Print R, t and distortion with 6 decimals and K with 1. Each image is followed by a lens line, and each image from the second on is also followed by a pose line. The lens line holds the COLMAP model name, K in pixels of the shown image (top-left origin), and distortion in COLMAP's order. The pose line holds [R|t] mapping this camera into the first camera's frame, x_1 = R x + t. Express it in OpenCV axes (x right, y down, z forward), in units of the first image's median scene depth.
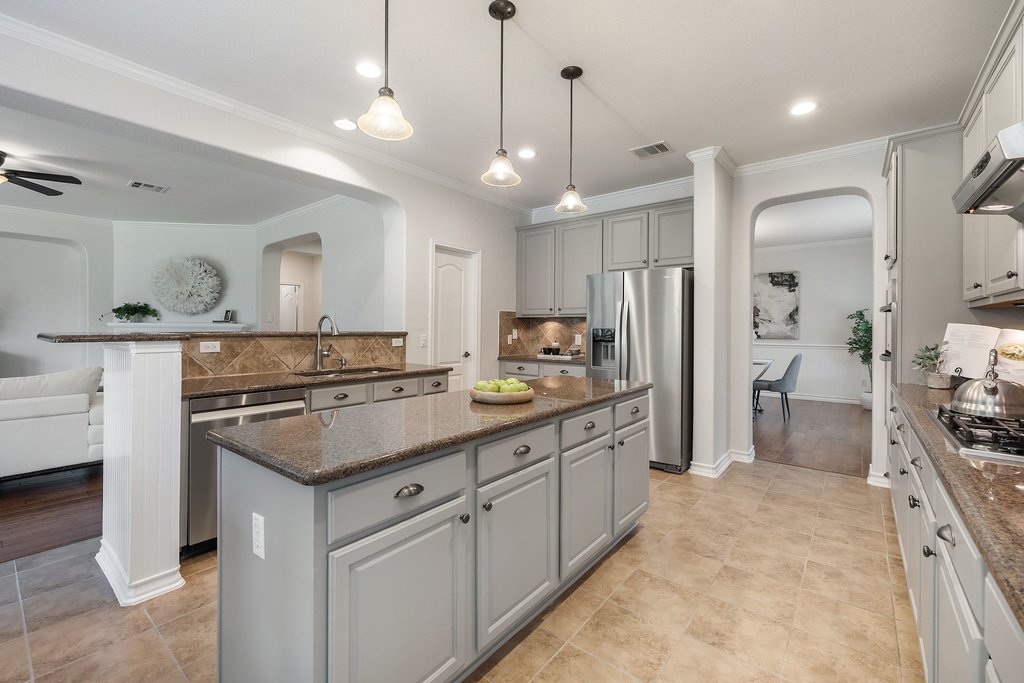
lens RADIAL K [[434.8, 0, 506.7], [0, 434.8, 328.6], [0, 0, 1]] dist [-0.002423, 0.000027]
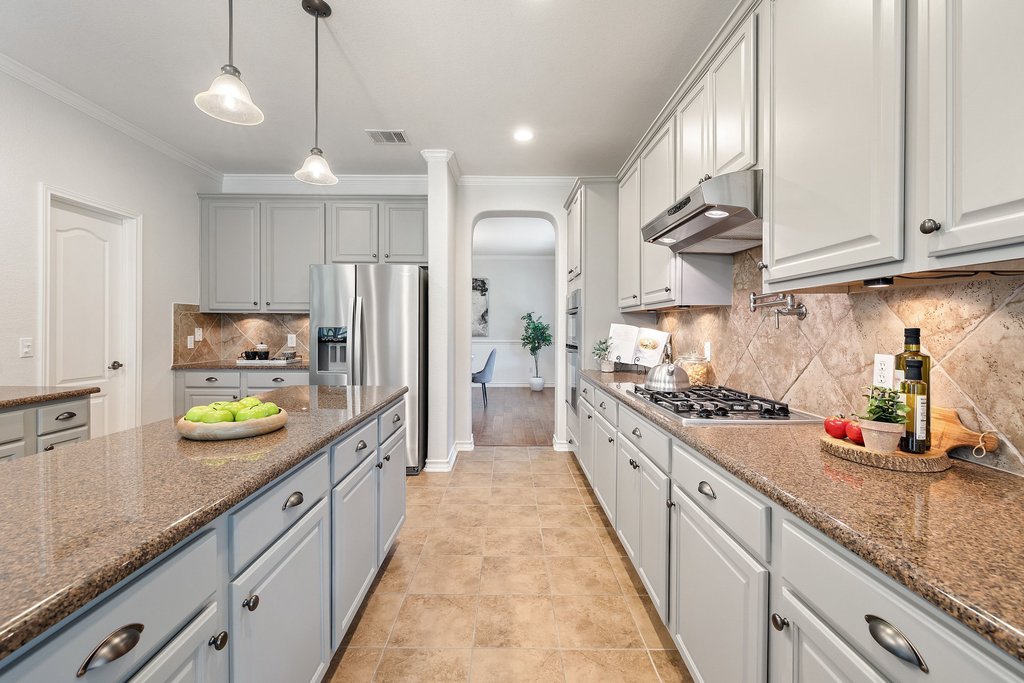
lens RADIAL K [[434.8, 0, 512.9], [0, 434.8, 333.1], [0, 0, 1]] dist [-0.002423, 0.000027]
pose [[0.770241, -0.008524, 0.637696, -0.057139], [-0.000119, 0.999909, 0.013509, -0.000514], [-0.637753, -0.010481, 0.770170, 0.097527]]
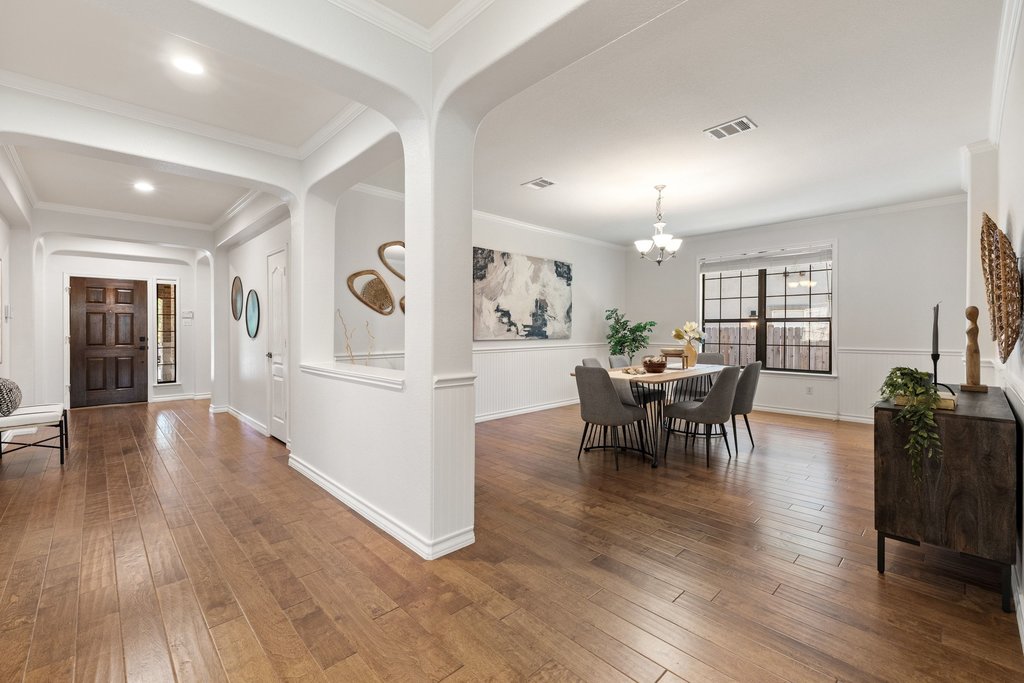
lens RADIAL K [[434.8, 0, 503.4], [0, 434.8, 332.1], [0, 0, 1]] dist [-0.002423, 0.000027]
pose [[0.142925, -0.016918, 0.989589, -0.501832], [-0.002854, 0.999843, 0.017506, -0.010216], [-0.989729, -0.005327, 0.142854, 2.034039]]
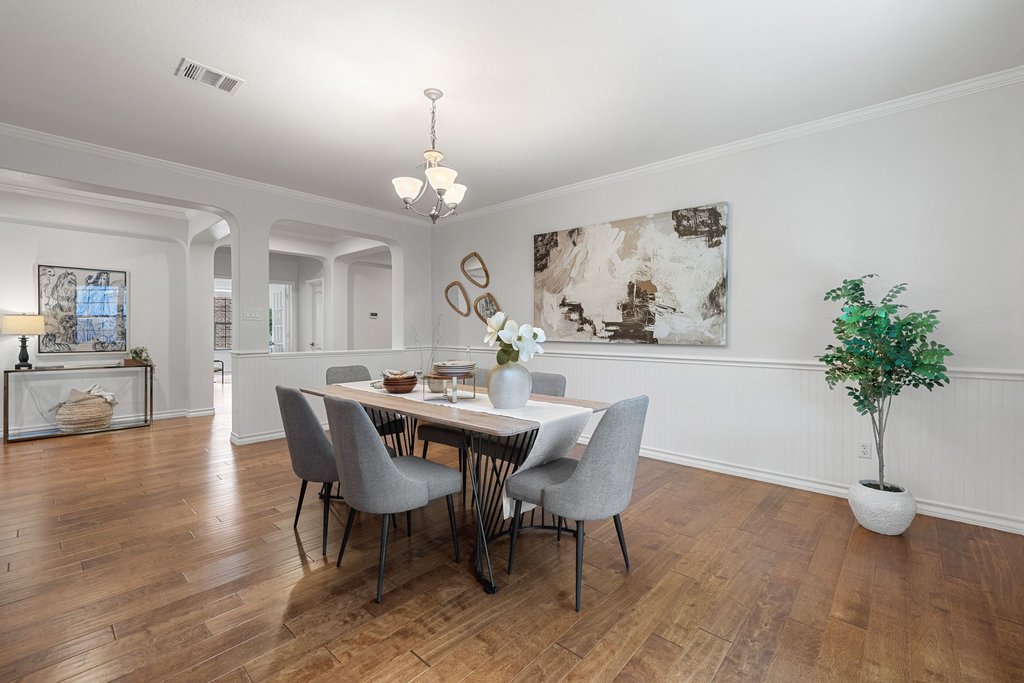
lens RADIAL K [[434.8, 0, 510.2], [0, 434.8, 333.1], [0, 0, 1]] dist [-0.002423, 0.000027]
pose [[0.998467, -0.004171, -0.055200, 0.932715], [0.004699, 0.999944, 0.009446, 0.007585], [0.055158, -0.009691, 0.998431, 1.042273]]
